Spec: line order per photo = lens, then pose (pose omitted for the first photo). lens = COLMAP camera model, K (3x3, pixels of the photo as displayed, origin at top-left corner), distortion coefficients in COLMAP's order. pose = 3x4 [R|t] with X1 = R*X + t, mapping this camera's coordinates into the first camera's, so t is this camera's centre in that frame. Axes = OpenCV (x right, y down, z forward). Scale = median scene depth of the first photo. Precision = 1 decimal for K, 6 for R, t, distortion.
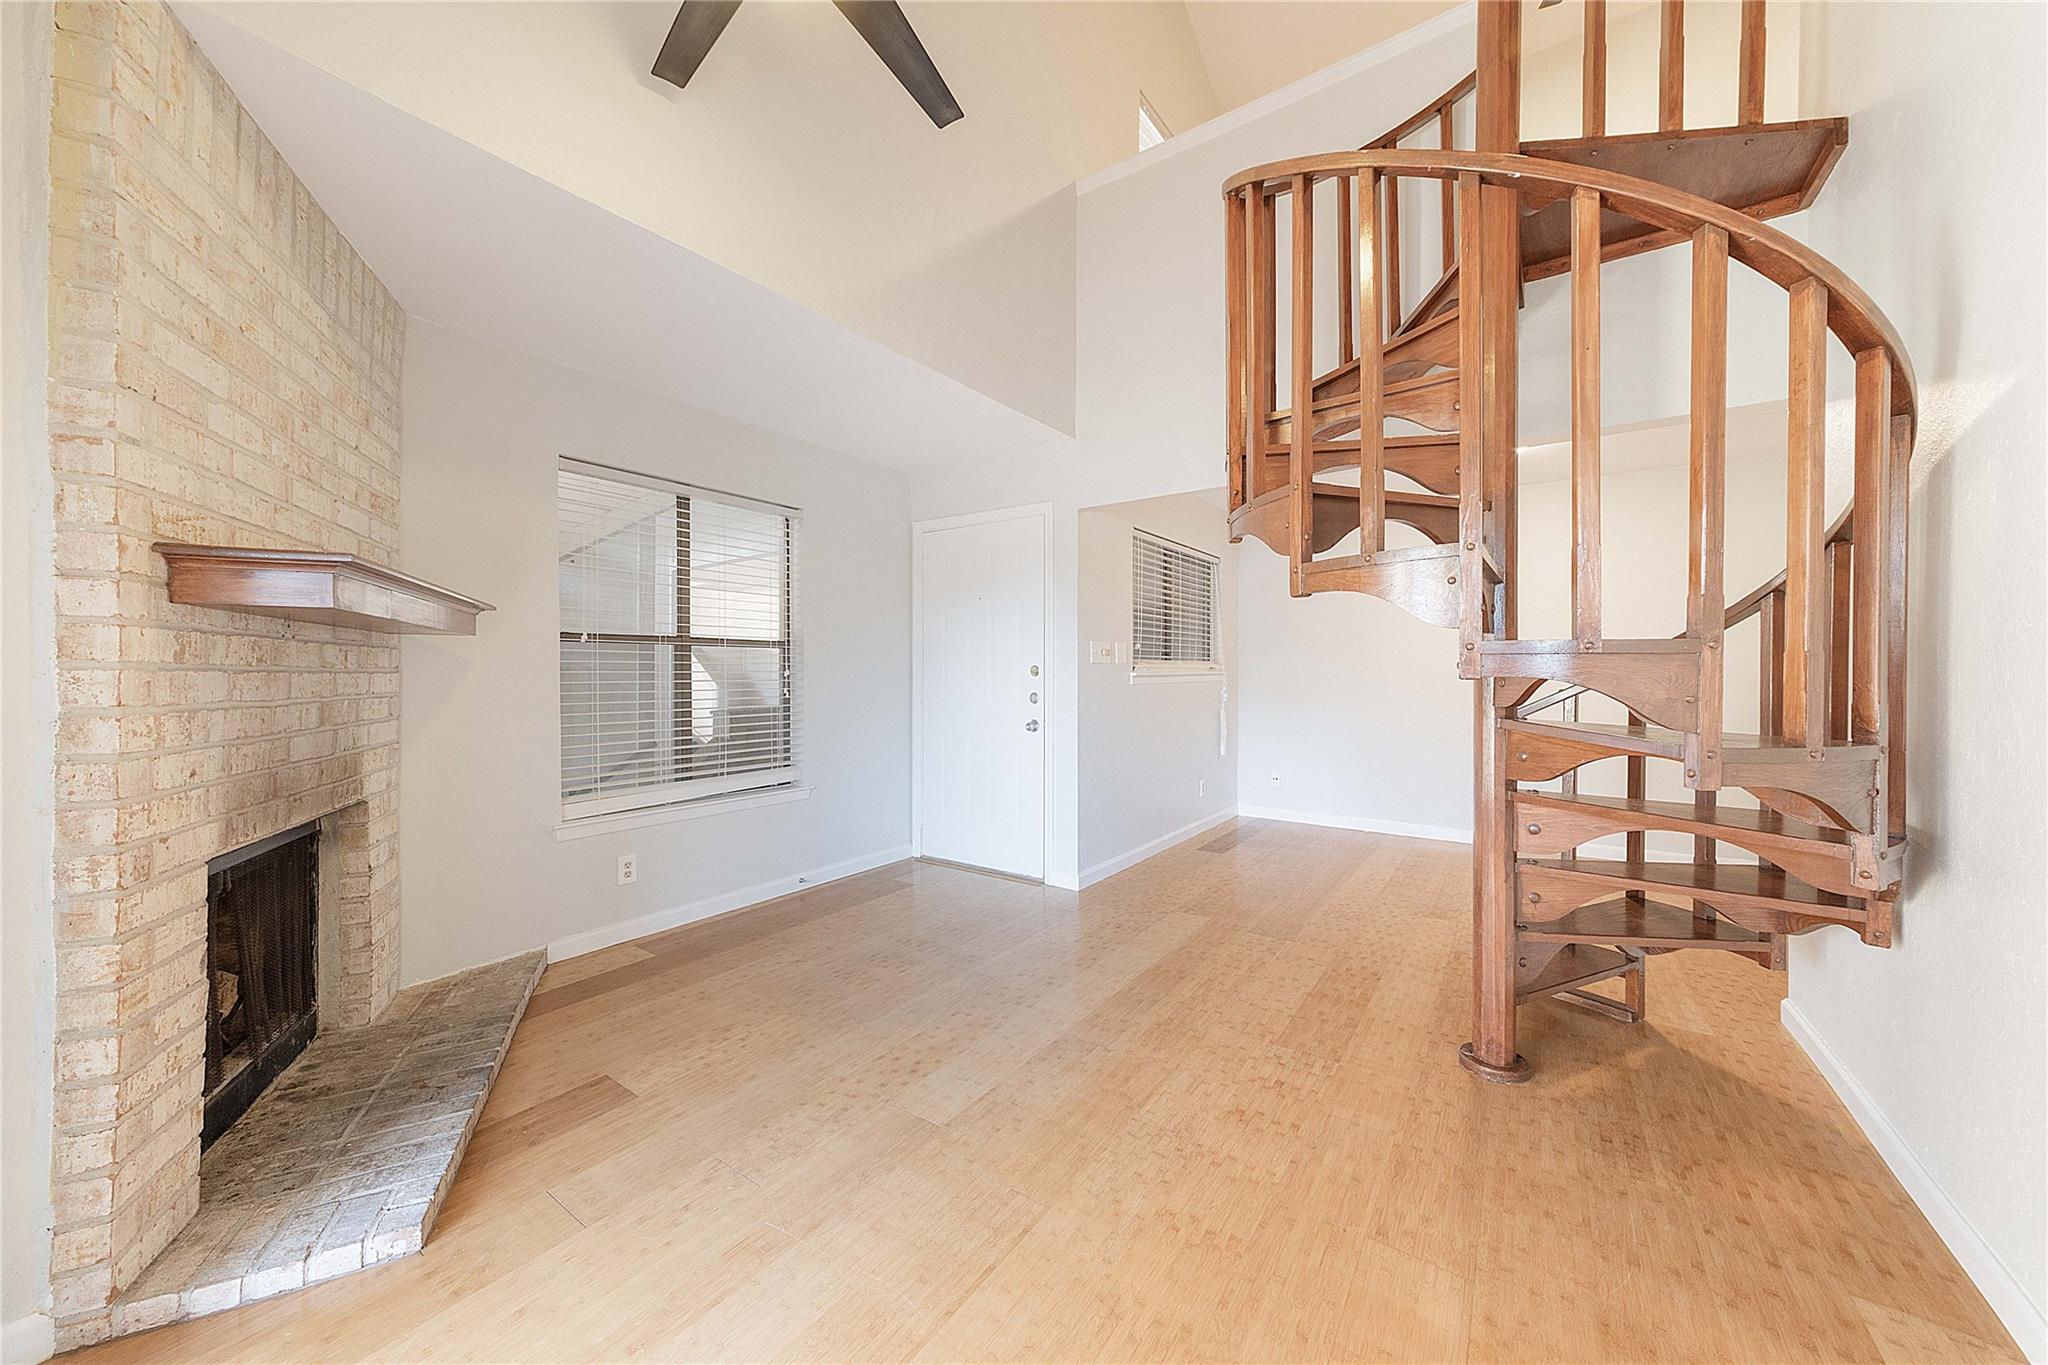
lens RADIAL K [[725.1, 0, 1022.8], [0, 725.1, 680.0], [0, 0, 1]] dist [-0.000867, 0.002391]
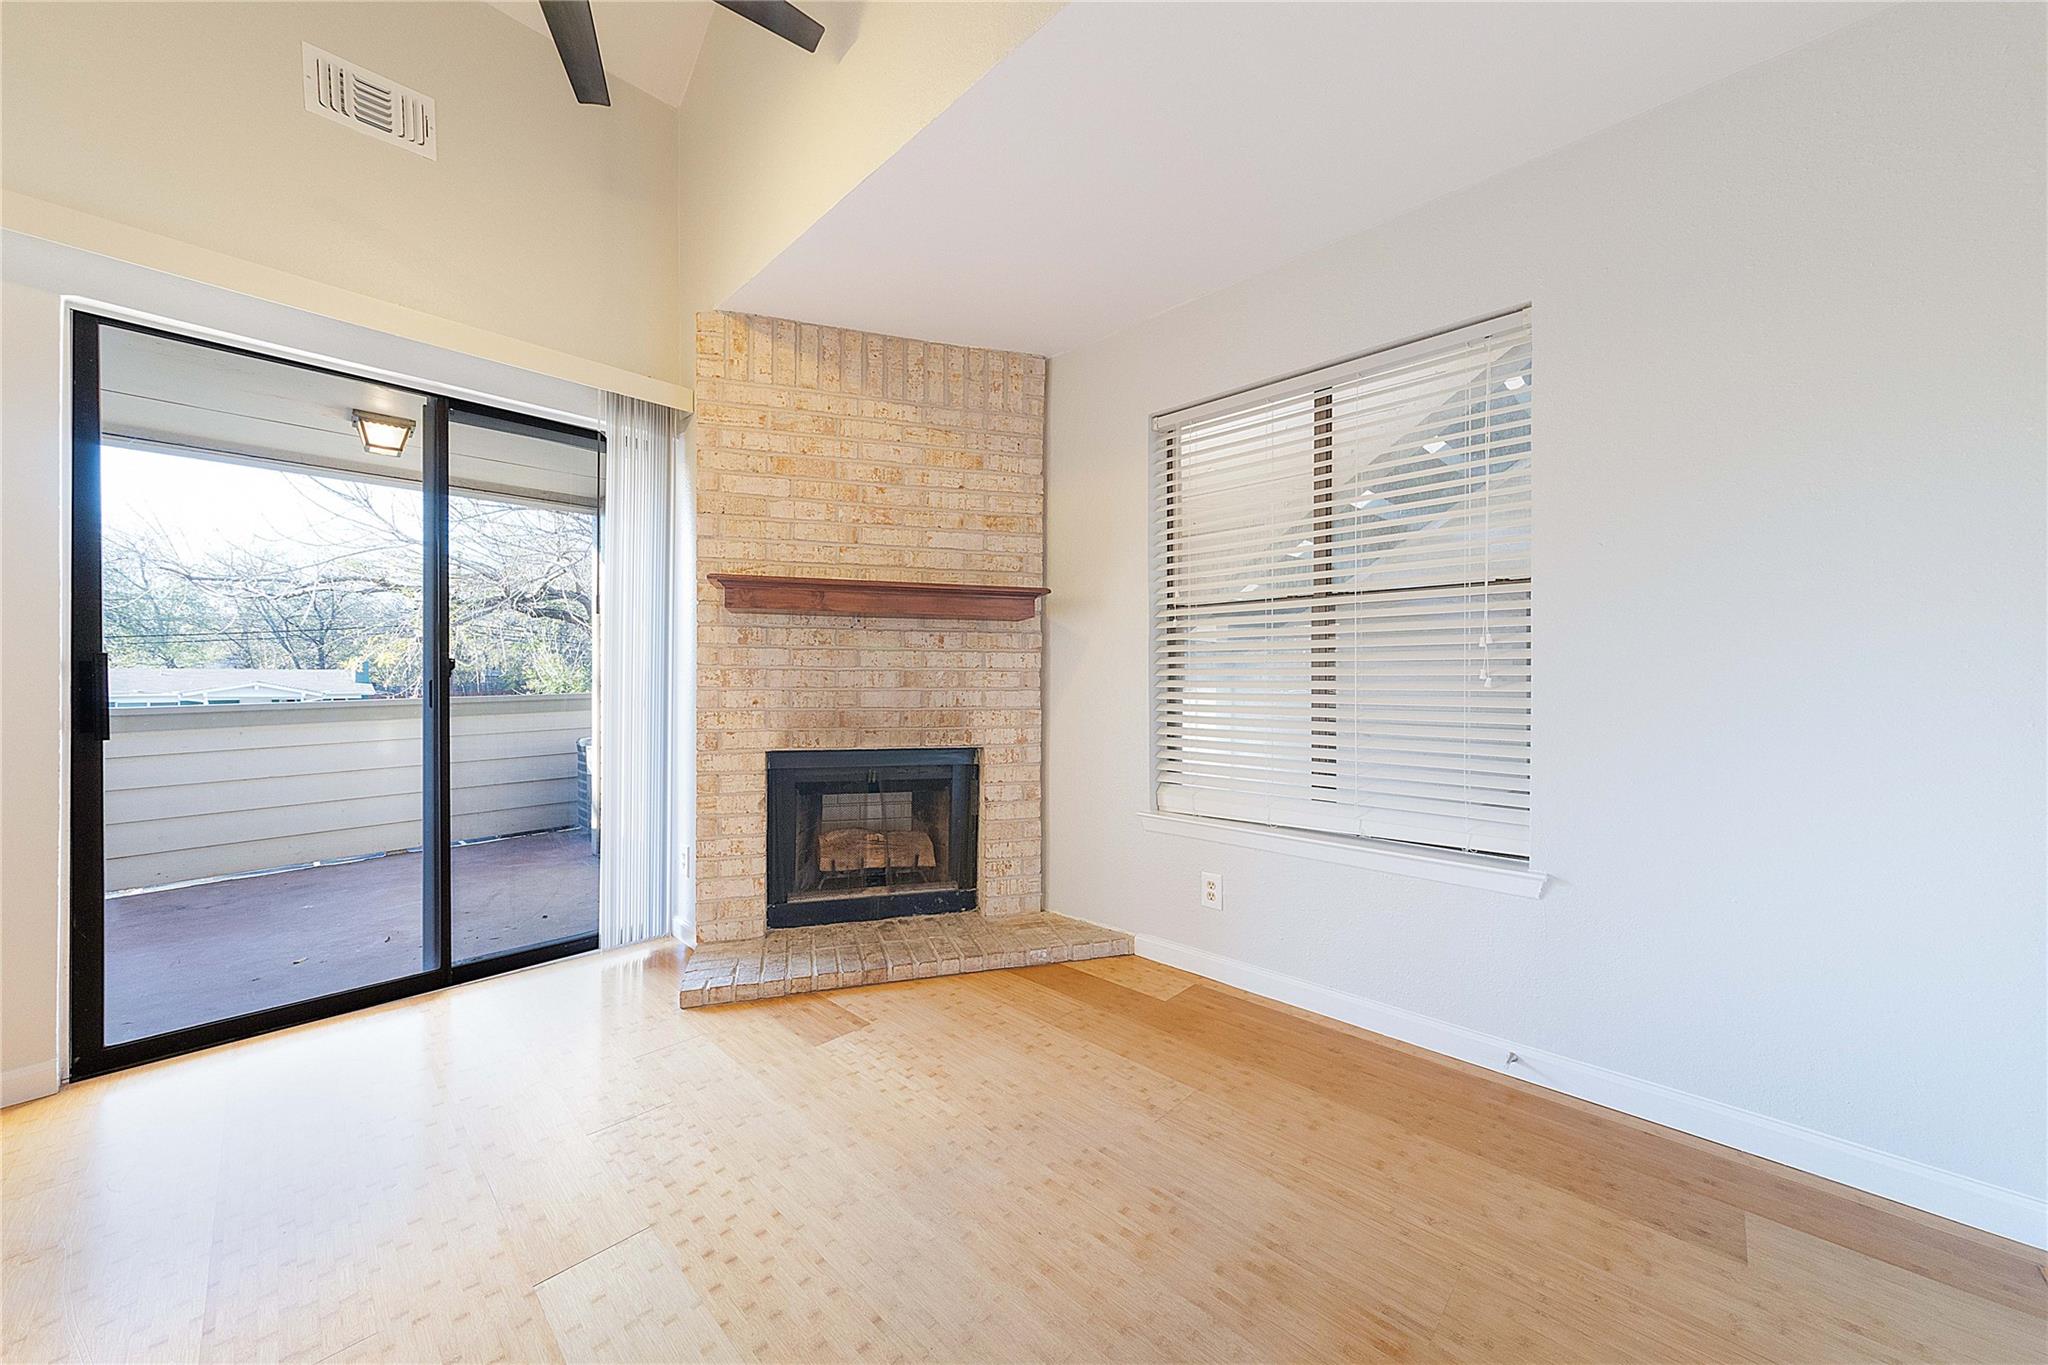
lens RADIAL K [[725.1, 0, 1025.6], [0, 725.1, 680.8], [0, 0, 1]] dist [-0.000867, 0.002391]
pose [[-0.148788, 0.003339, -0.988864, 0.336063], [-0.012498, 0.999908, 0.005256, 0.029028], [0.988790, 0.013141, -0.148732, 1.068602]]
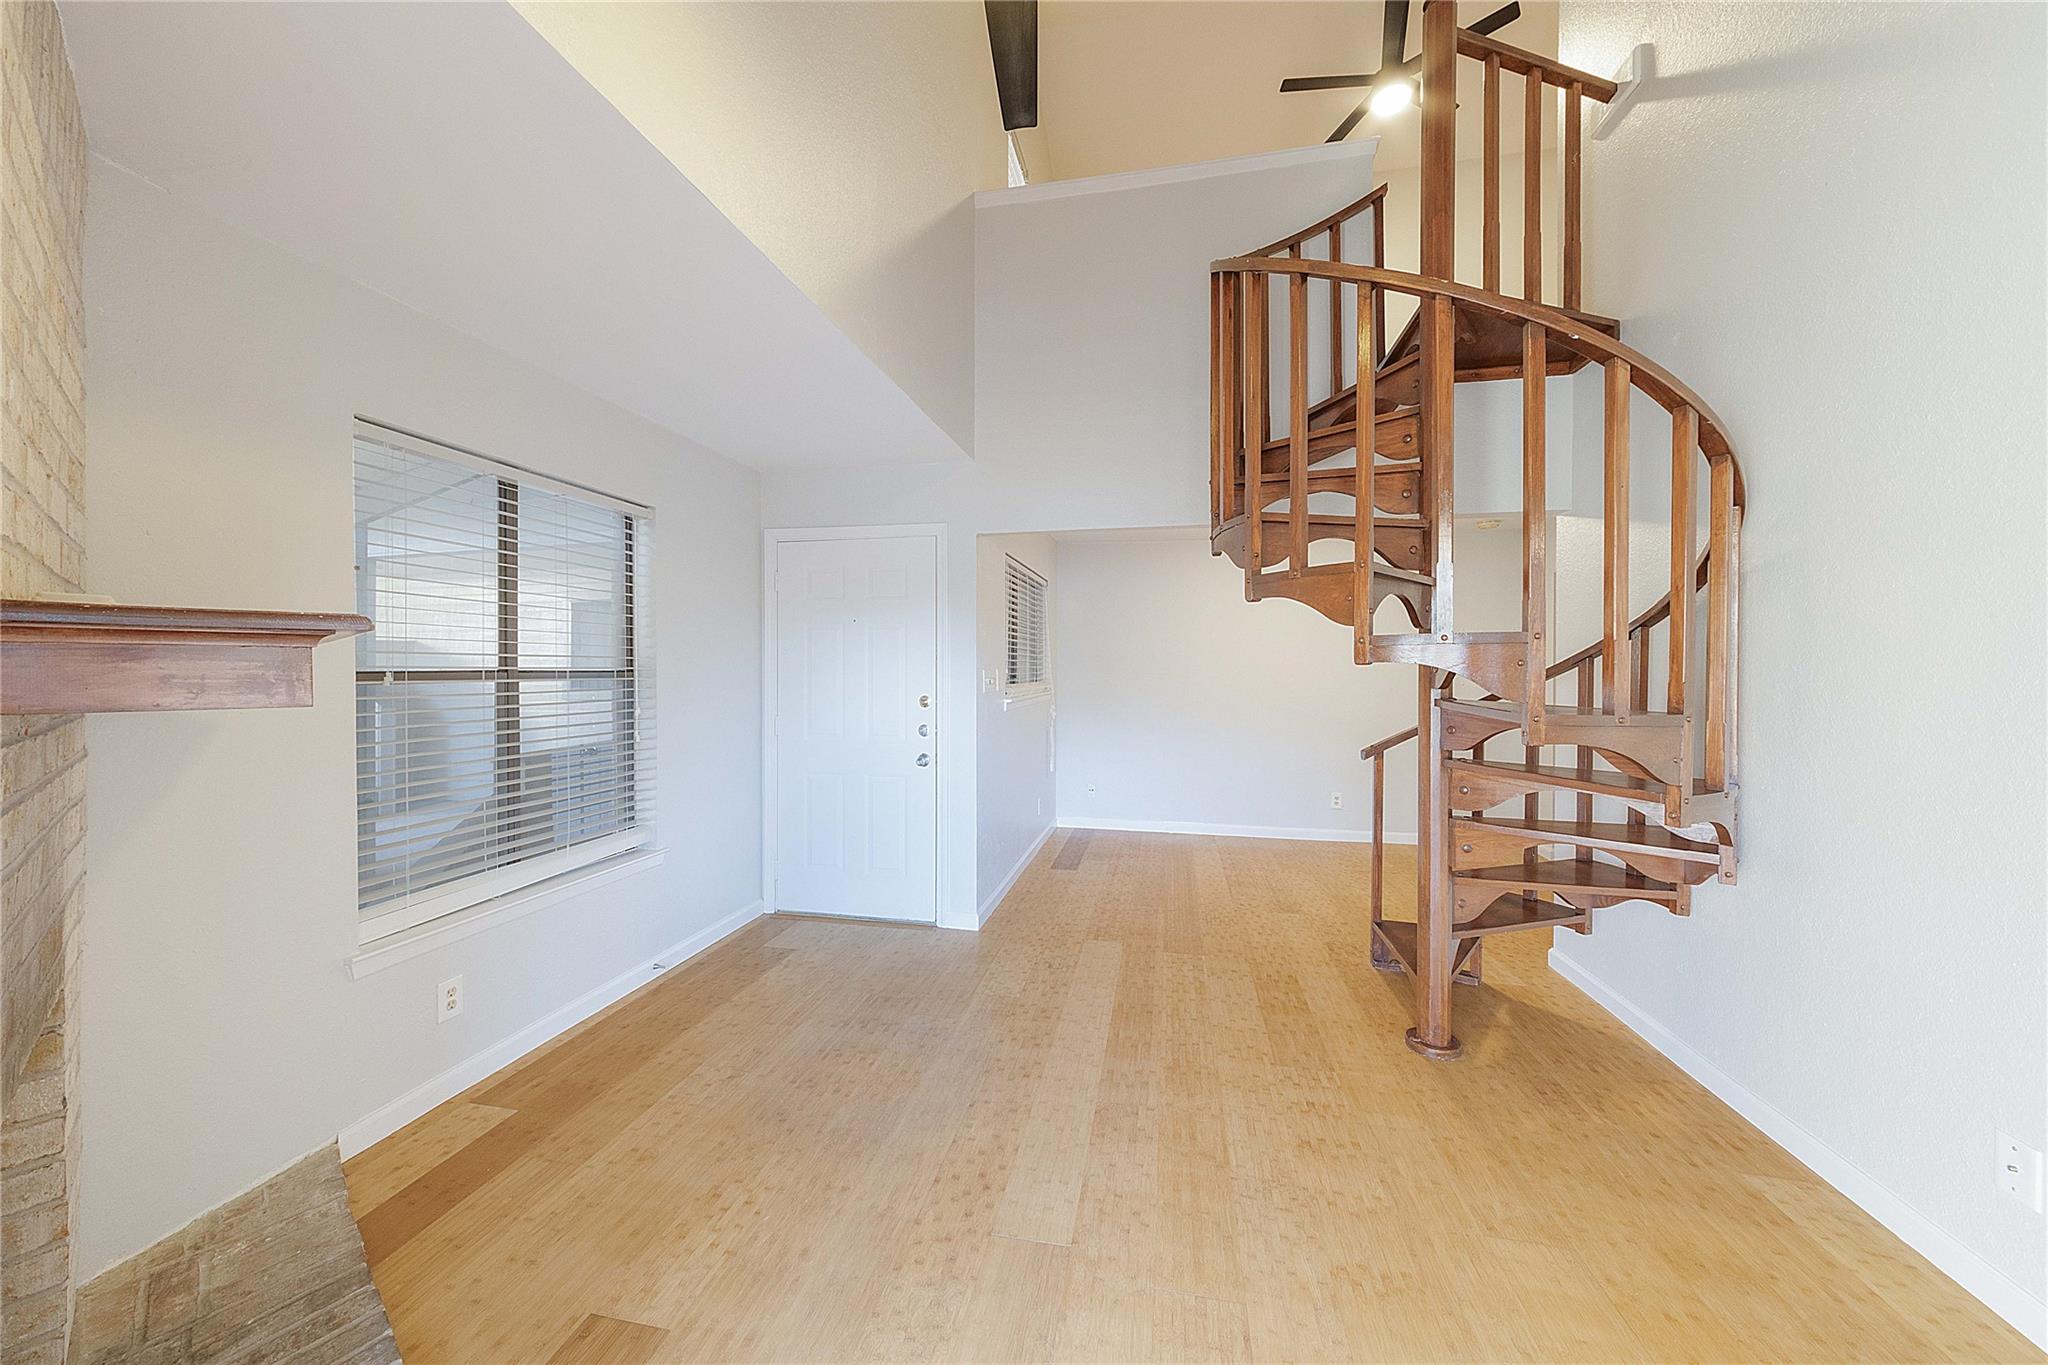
lens RADIAL K [[725.1, 0, 1022.8], [0, 725.1, 679.4], [0, 0, 1]] dist [-0.000867, 0.002391]
pose [[0.917152, -0.003711, 0.398520, -0.362928], [0.003003, 0.999993, 0.002400, -0.065328], [-0.398525, -0.001005, 0.917157, 0.133843]]
